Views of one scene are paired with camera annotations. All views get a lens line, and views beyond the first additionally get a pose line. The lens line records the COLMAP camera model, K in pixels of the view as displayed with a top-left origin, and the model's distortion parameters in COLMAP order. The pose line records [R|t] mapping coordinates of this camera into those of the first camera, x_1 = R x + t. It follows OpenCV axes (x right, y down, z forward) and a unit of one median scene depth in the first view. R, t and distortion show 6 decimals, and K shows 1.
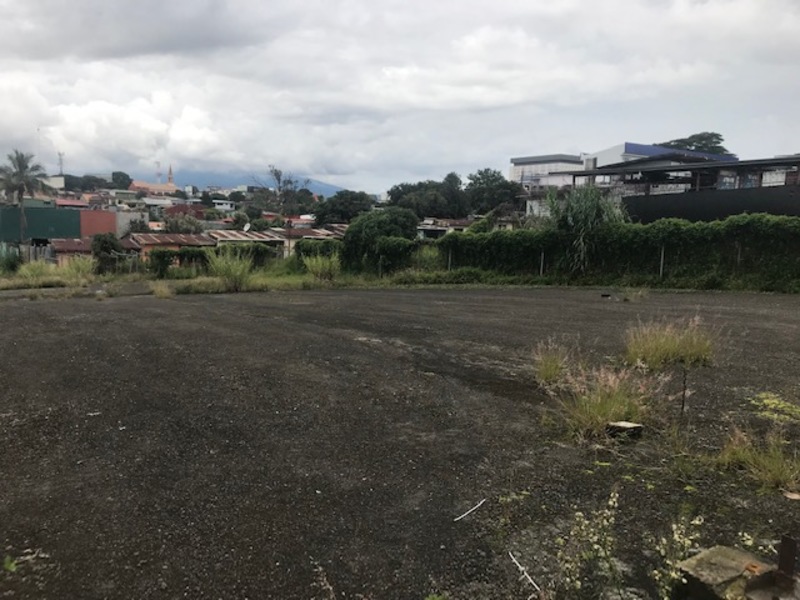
lens RADIAL K [[649.1, 0, 398.5], [0, 649.1, 327.5], [0, 0, 1]] dist [0.000962, -0.008048]
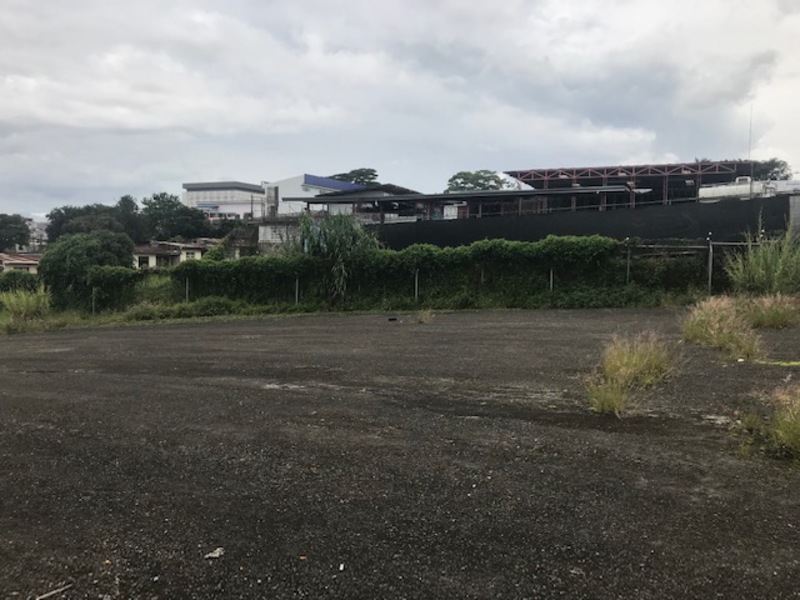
lens RADIAL K [[658.3, 0, 399.8], [0, 658.3, 305.1], [0, 0, 1]] dist [0.042455, -0.070722]
pose [[0.872522, -0.044102, 0.486581, -0.099293], [0.082116, 0.994988, -0.057066, -0.006801], [-0.481625, 0.089747, 0.871770, 0.056637]]
